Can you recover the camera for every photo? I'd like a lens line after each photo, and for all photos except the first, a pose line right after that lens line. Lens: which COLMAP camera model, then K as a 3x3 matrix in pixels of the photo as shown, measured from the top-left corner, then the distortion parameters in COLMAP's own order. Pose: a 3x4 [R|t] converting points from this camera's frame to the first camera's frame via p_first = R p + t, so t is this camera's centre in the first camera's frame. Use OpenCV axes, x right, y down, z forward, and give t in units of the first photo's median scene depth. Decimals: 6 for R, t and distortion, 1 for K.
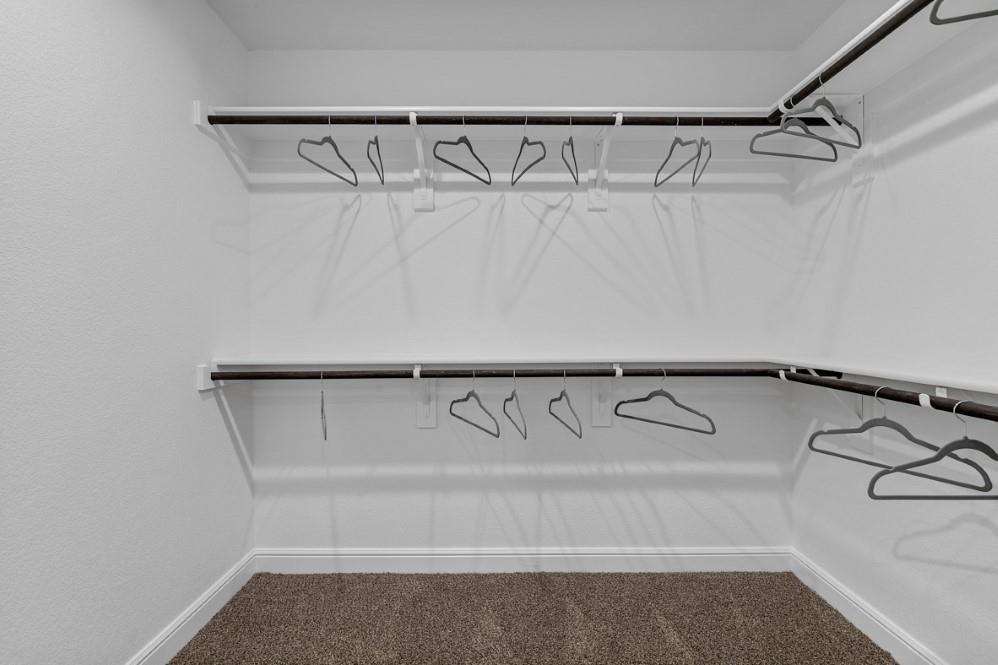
lens RADIAL K [[448.6, 0, 501.8], [0, 448.6, 333.1], [0, 0, 1]] dist [0.009495, -0.002799]
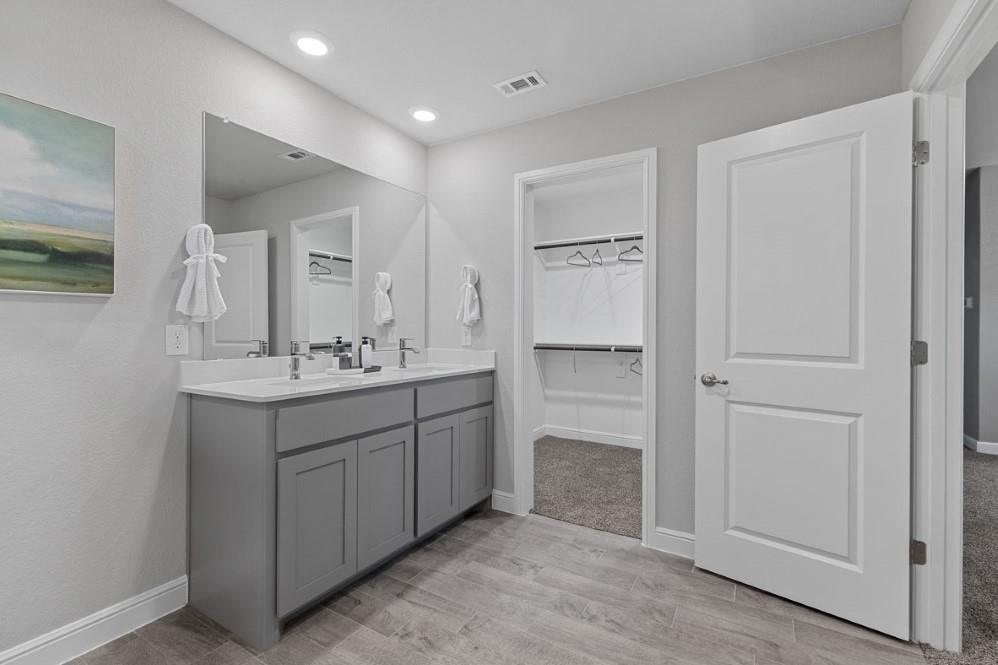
lens RADIAL K [[448.6, 0, 499.9], [0, 448.6, 332.0], [0, 0, 1]] dist [0.009495, -0.002799]
pose [[0.855627, 0.013177, -0.517425, 0.495226], [-0.012907, 0.999908, 0.004121, -0.002287], [0.517432, 0.003152, 0.855719, -1.248821]]
